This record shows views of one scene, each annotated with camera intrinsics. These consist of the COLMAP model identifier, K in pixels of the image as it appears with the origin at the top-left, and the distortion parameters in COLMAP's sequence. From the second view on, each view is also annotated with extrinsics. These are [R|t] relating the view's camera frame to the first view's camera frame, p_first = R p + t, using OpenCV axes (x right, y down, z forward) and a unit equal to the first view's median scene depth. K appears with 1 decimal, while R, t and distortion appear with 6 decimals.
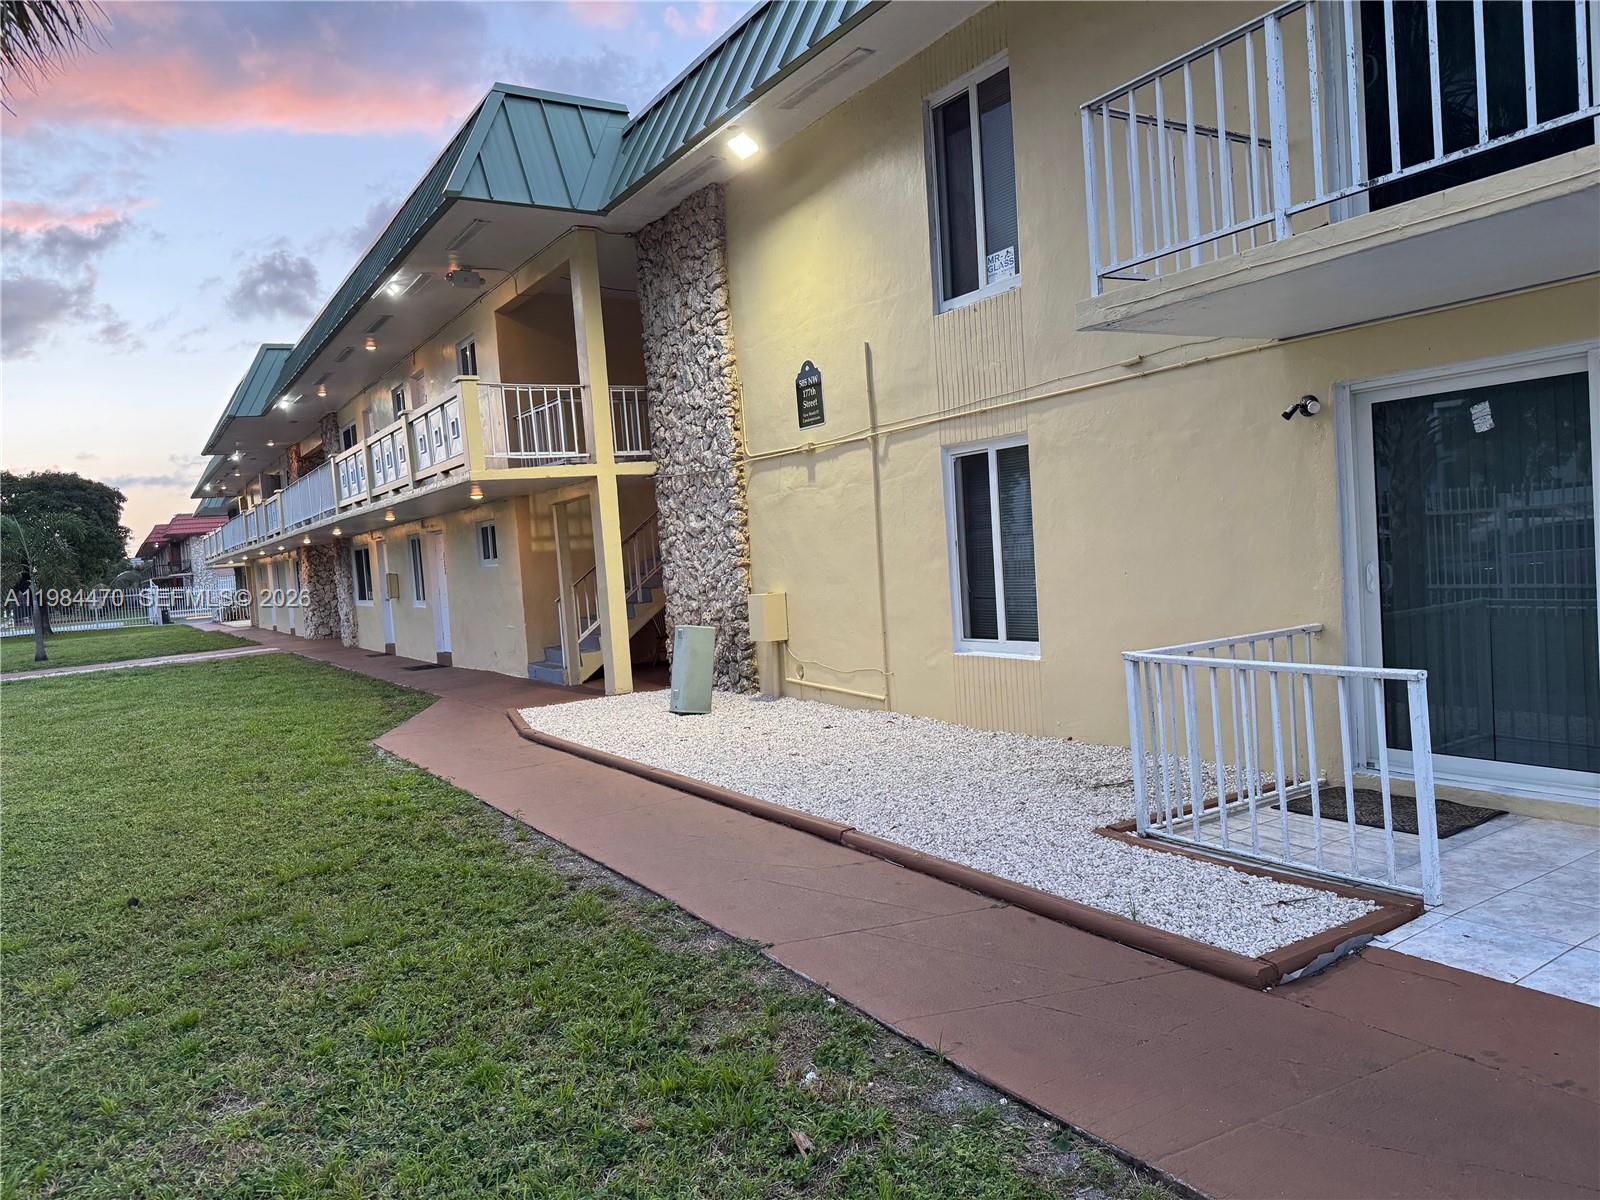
lens RADIAL K [[1134.4, 0, 806.6], [0, 1134.4, 595.2], [0, 0, 1]] dist [0.062380, -0.068932]
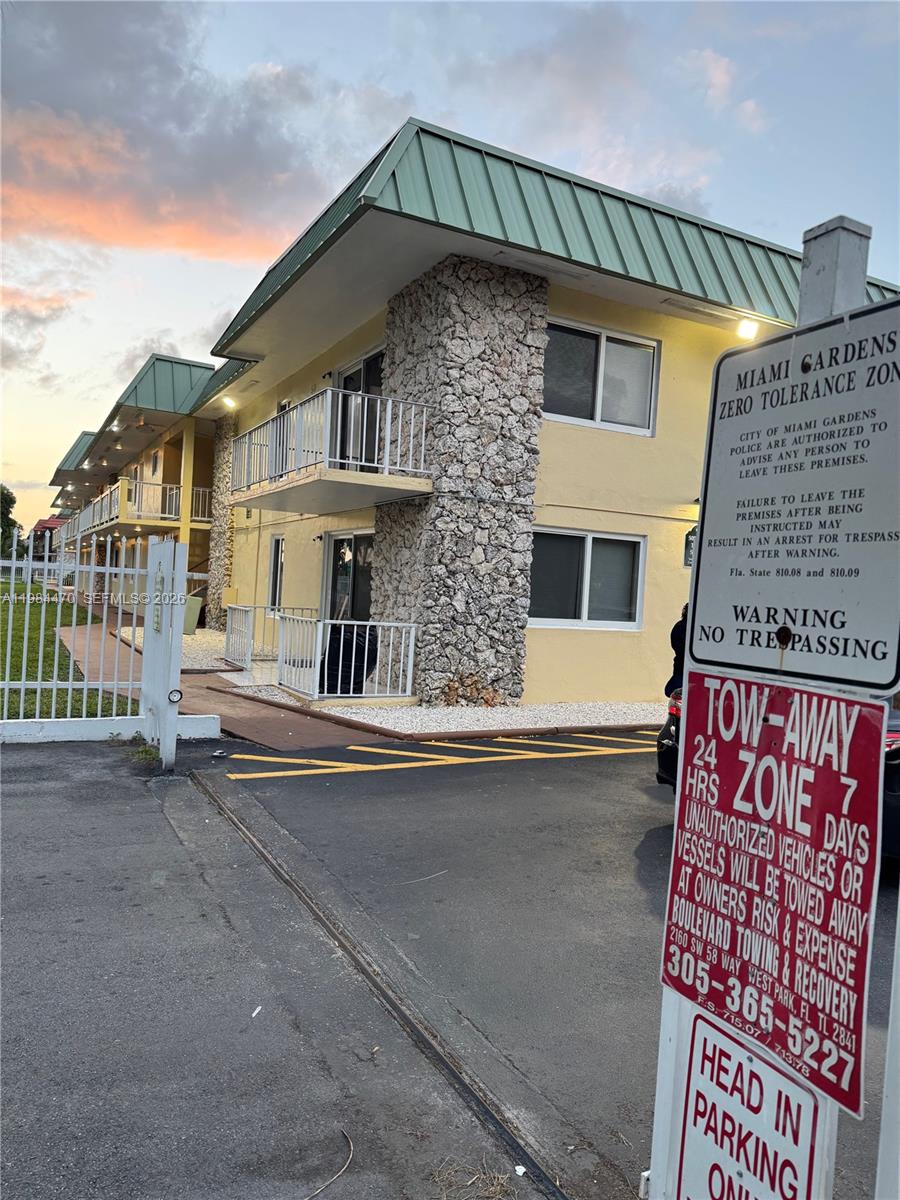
lens RADIAL K [[850.8, 0, 433.1], [0, 850.8, 609.4], [0, 0, 1]] dist [0.062380, -0.068932]
pose [[0.984592, 0.143712, -0.099626, 0.584278], [-0.145984, 0.989160, -0.015867, 0.010201], [0.096266, 0.030167, 0.994898, -0.716781]]
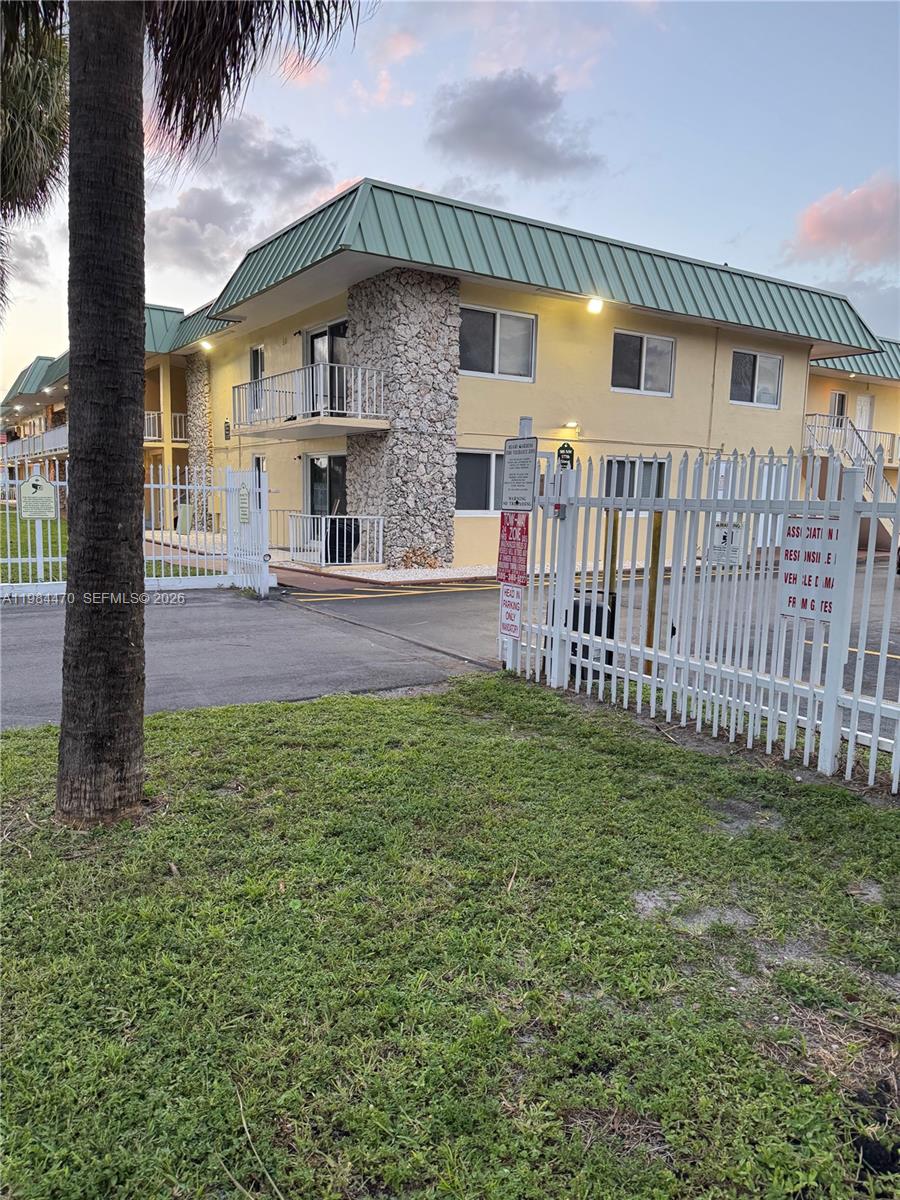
lens RADIAL K [[850.8, 0, 455.0], [0, 850.8, 608.6], [0, 0, 1]] dist [0.062380, -0.068932]
pose [[0.993987, 0.104616, 0.032332, 0.564379], [-0.106981, 0.990782, 0.083097, 0.036805], [-0.023340, -0.086056, 0.996017, -1.262594]]
